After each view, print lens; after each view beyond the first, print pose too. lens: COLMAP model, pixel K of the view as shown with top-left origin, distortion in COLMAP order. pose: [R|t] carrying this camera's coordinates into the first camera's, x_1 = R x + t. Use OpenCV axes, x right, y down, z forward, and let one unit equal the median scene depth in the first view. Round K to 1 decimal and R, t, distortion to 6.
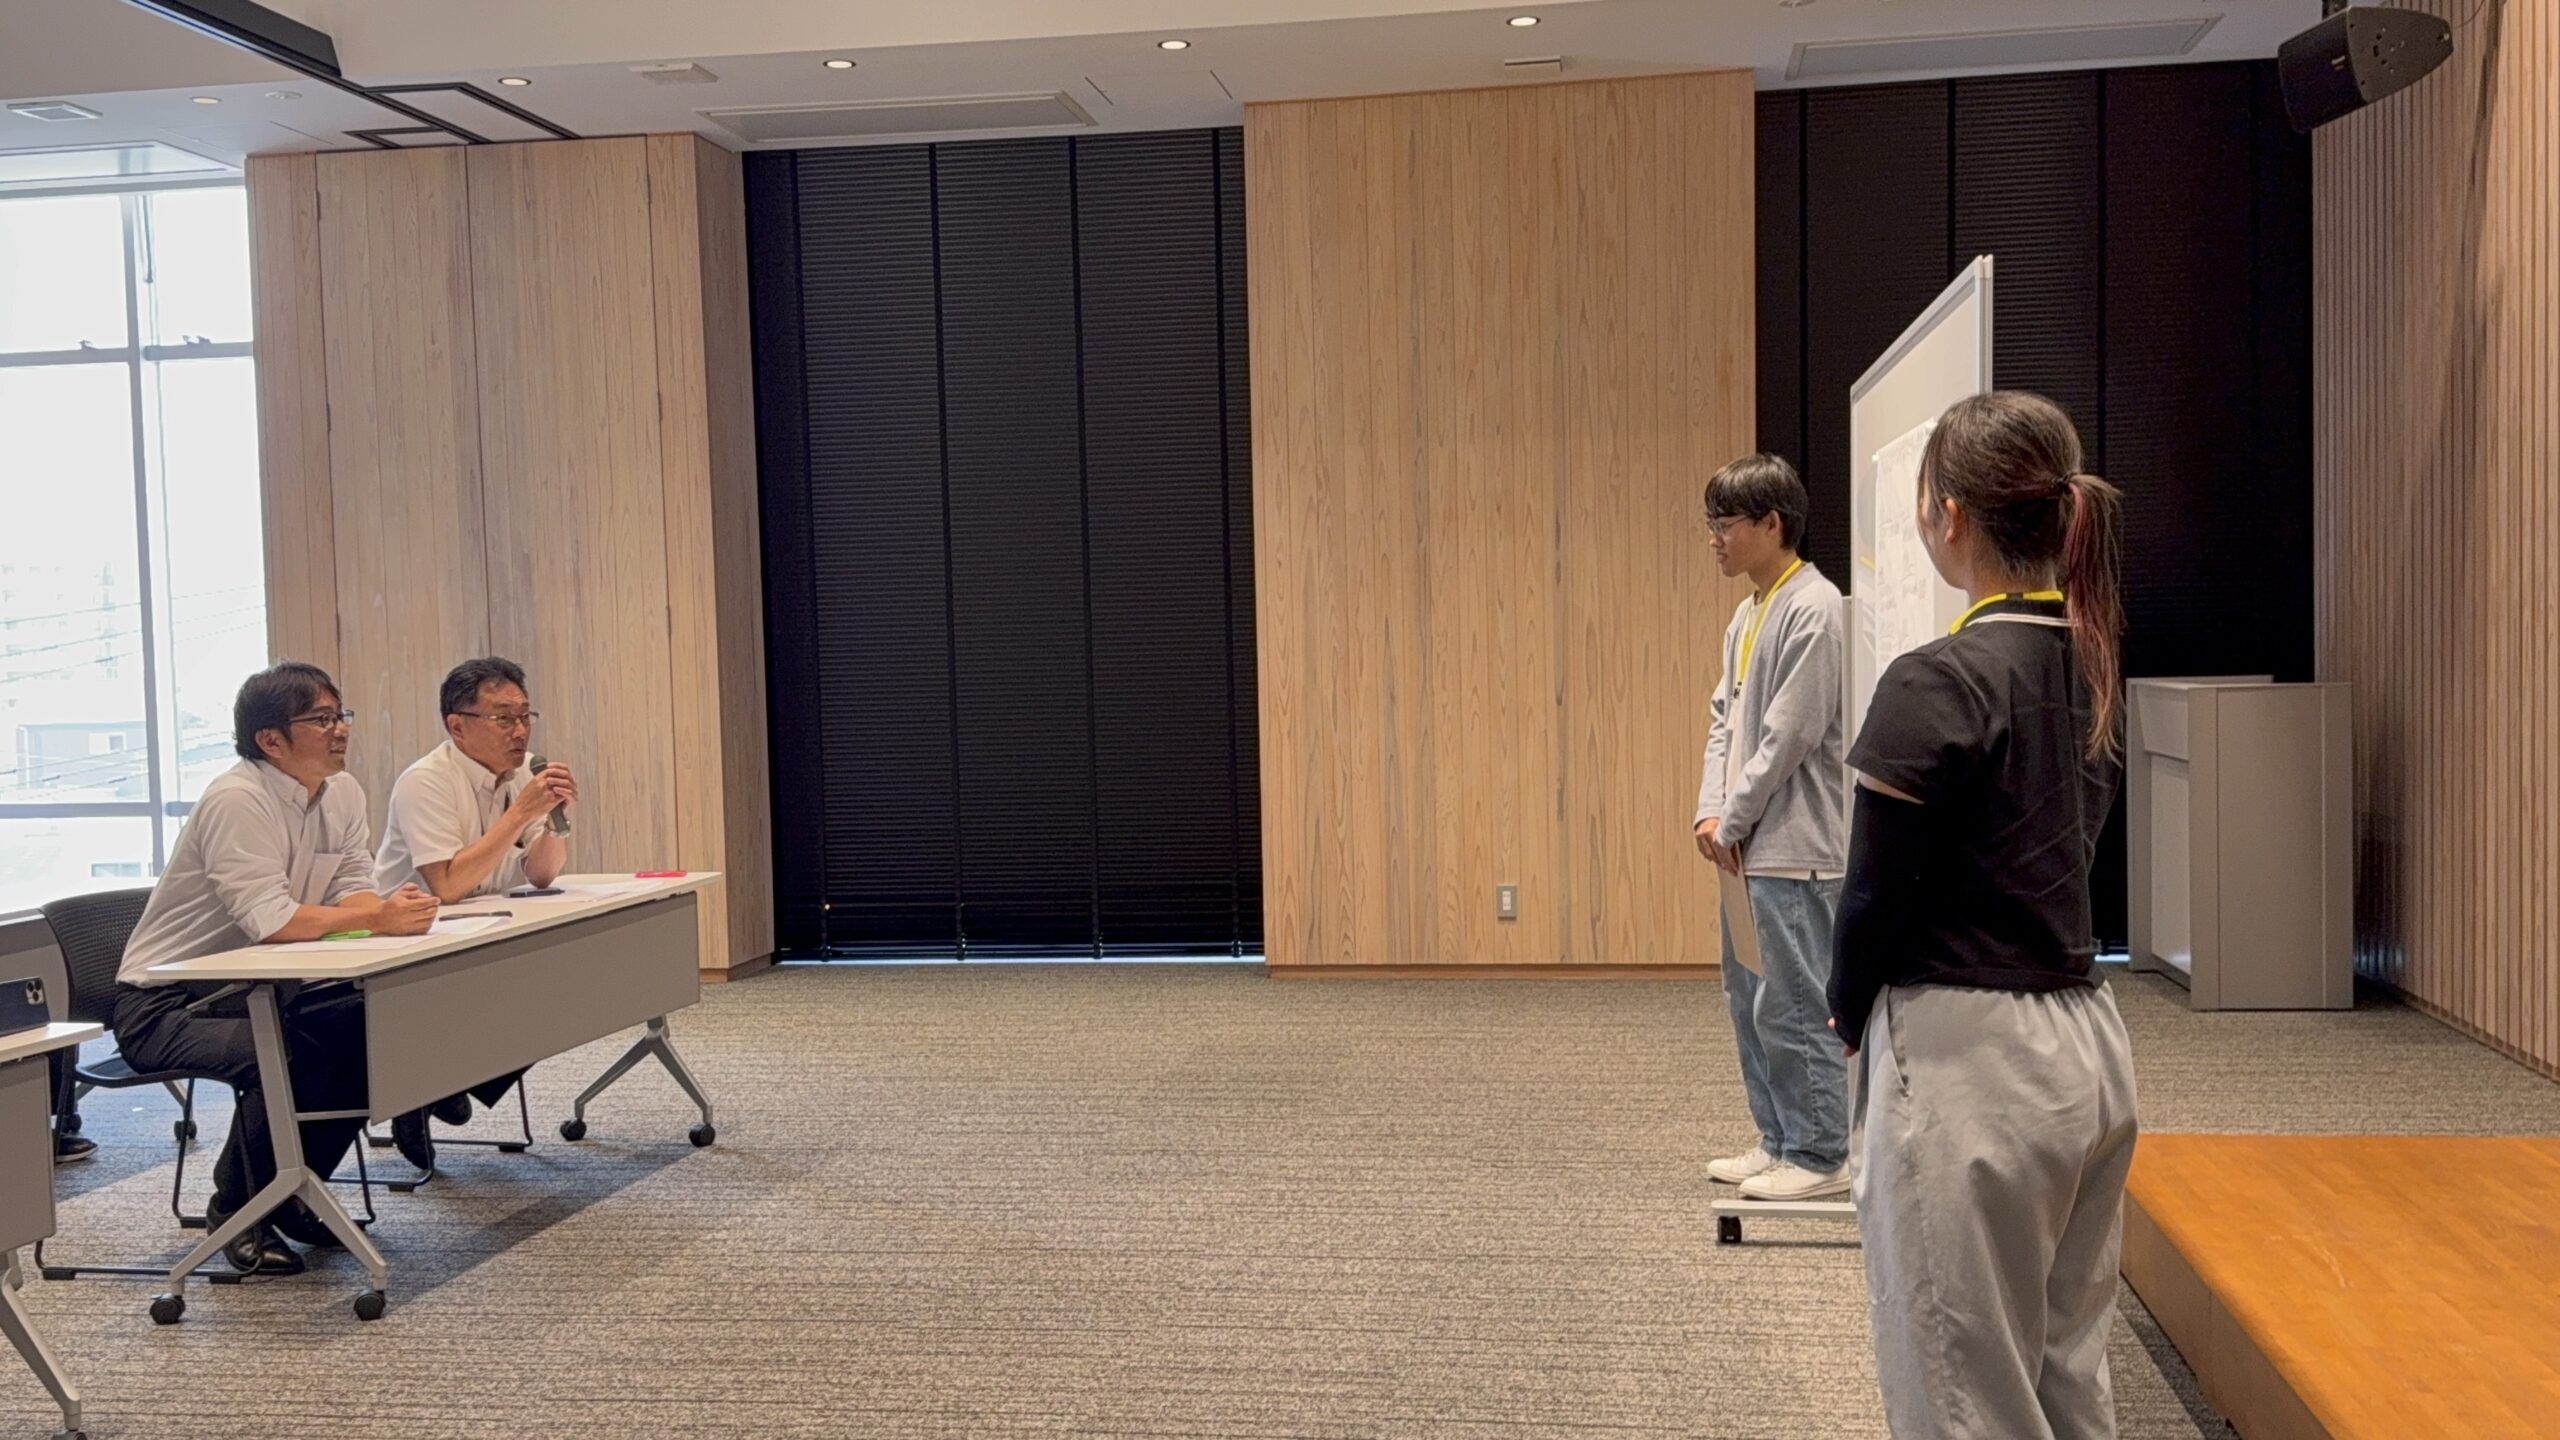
lens RADIAL K [[2425.5, 0, 1280.0], [0, 2425.5, 720.0], [0, 0, 1]] dist [0.188797, -0.377405]
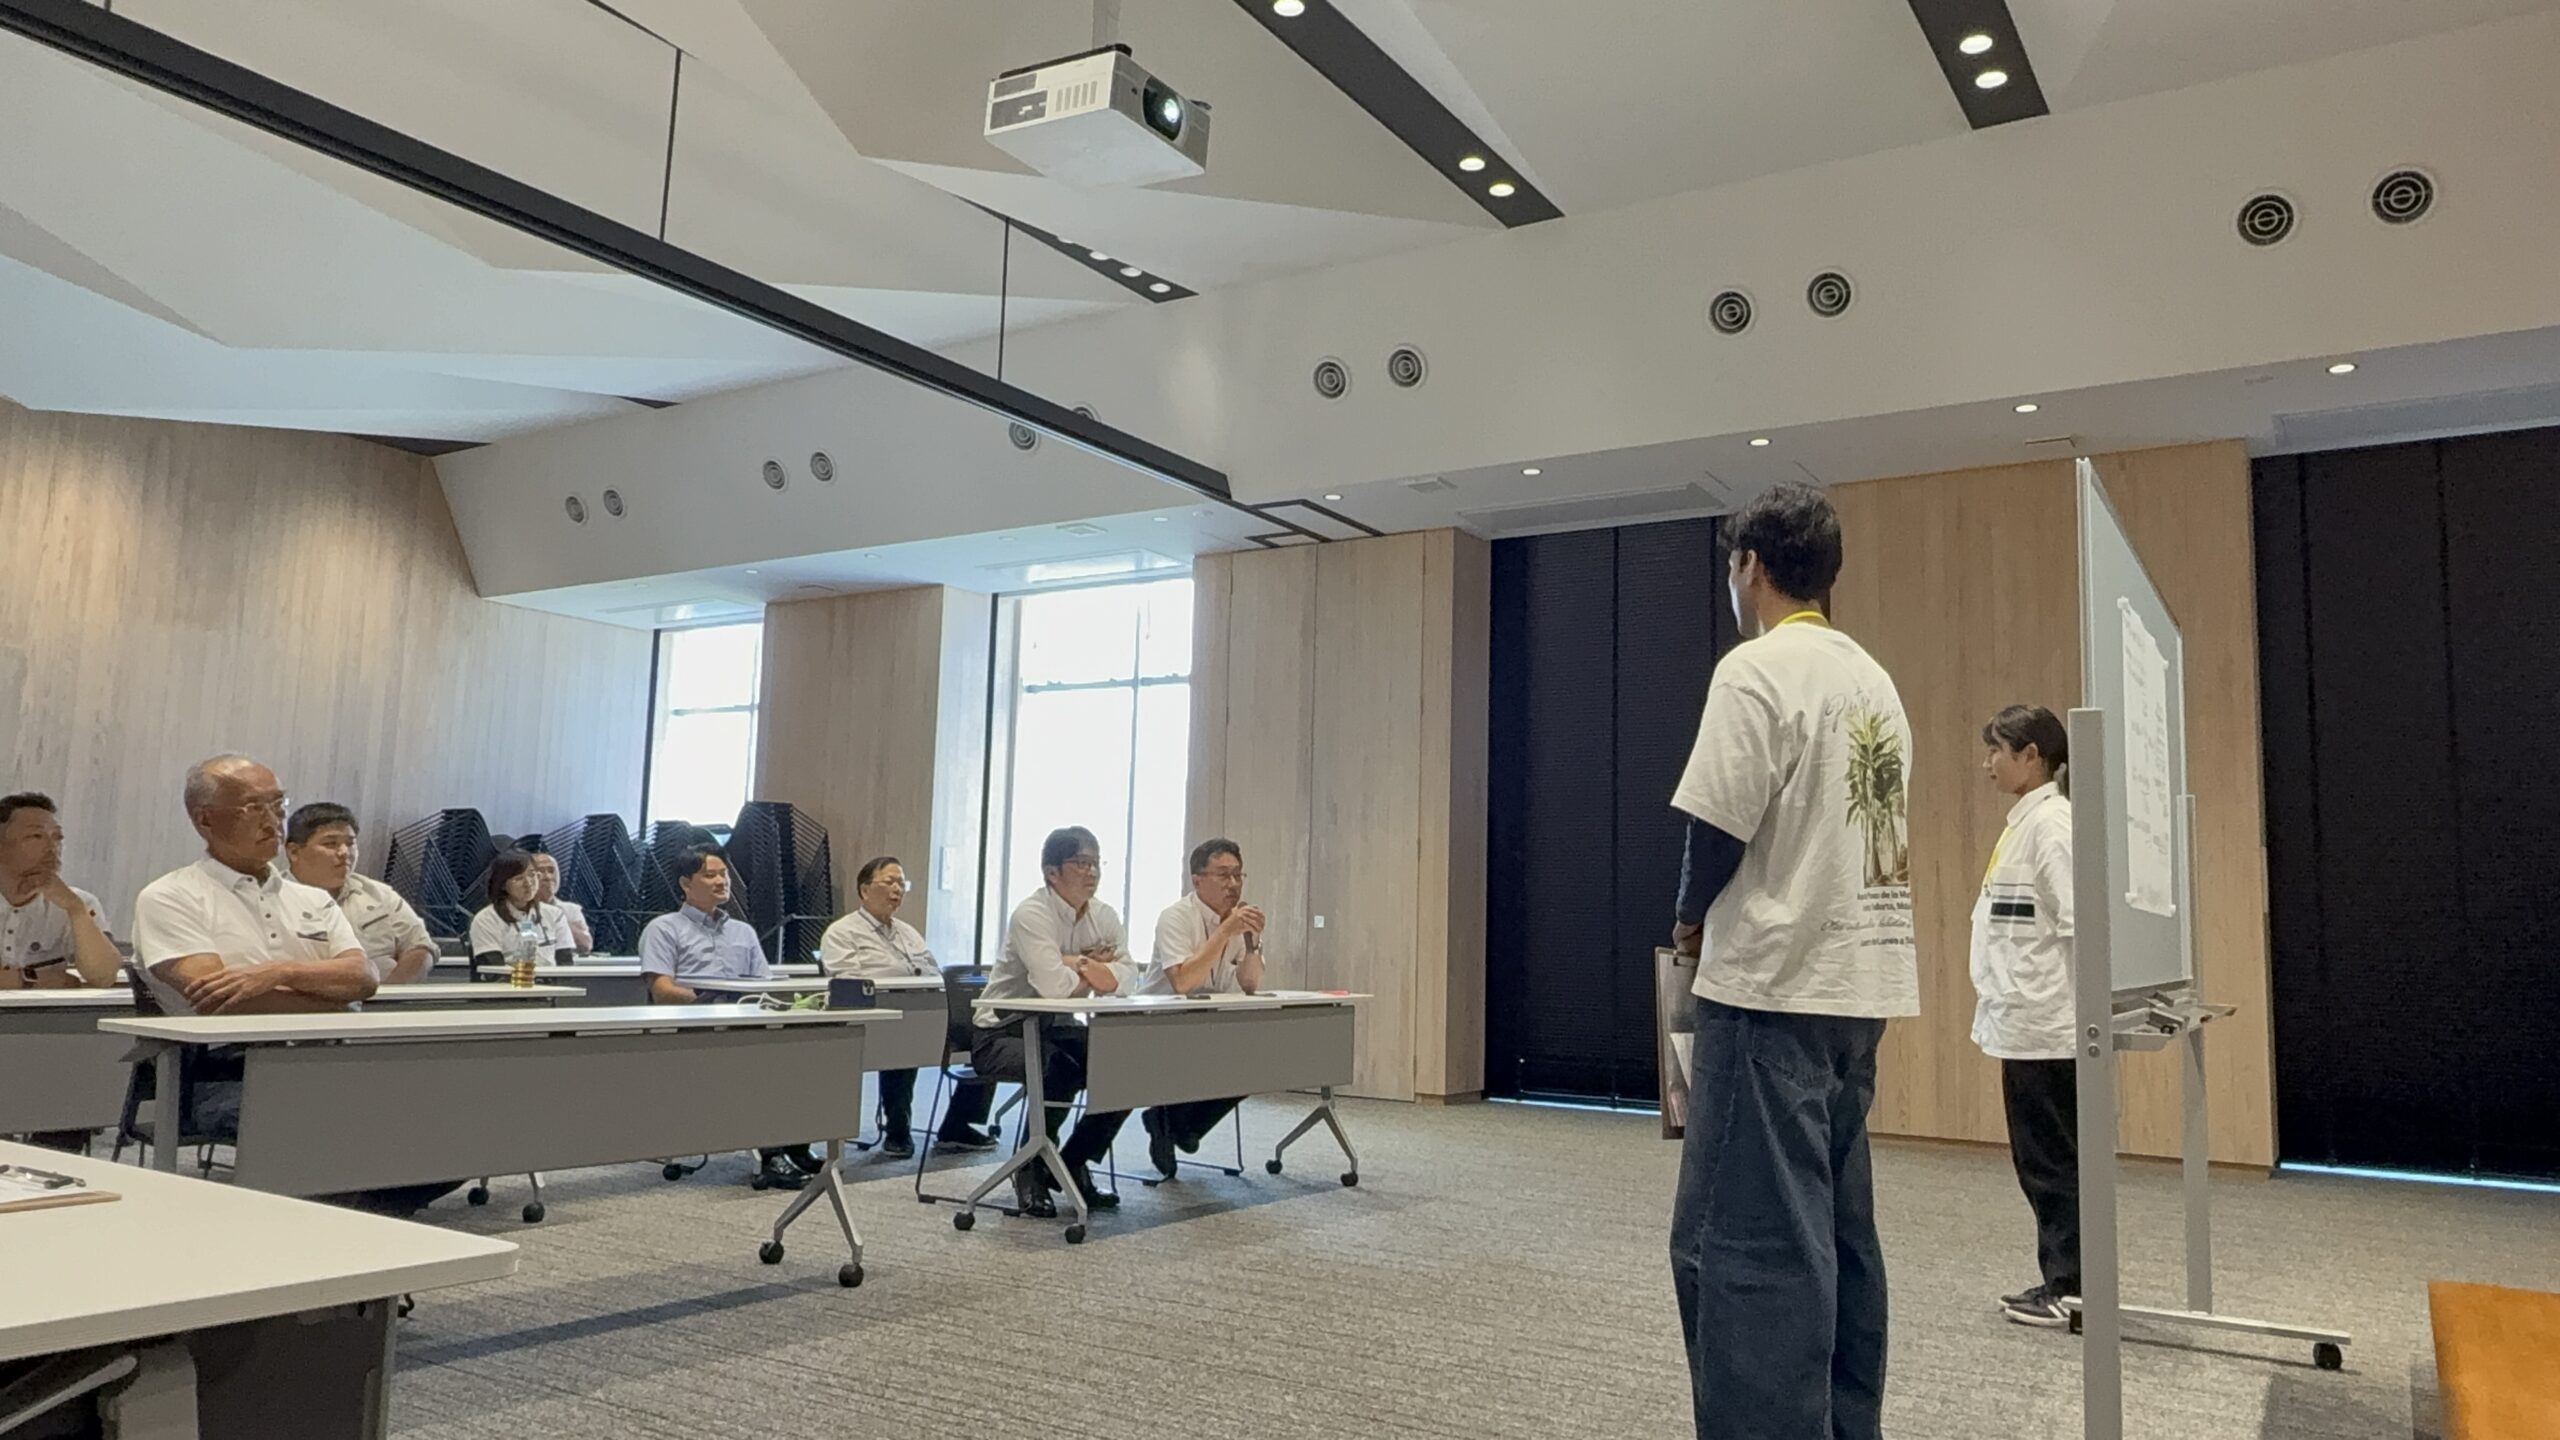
lens RADIAL K [[1750.3, 0, 1280.0], [0, 1750.3, 720.0], [0, 0, 1]] dist [0.000942, 0.000644]
pose [[0.914986, 0.001771, -0.403481, 0.104516], [-0.062959, 0.988368, -0.138436, 0.035517], [0.398543, 0.152070, 0.904455, 0.011321]]
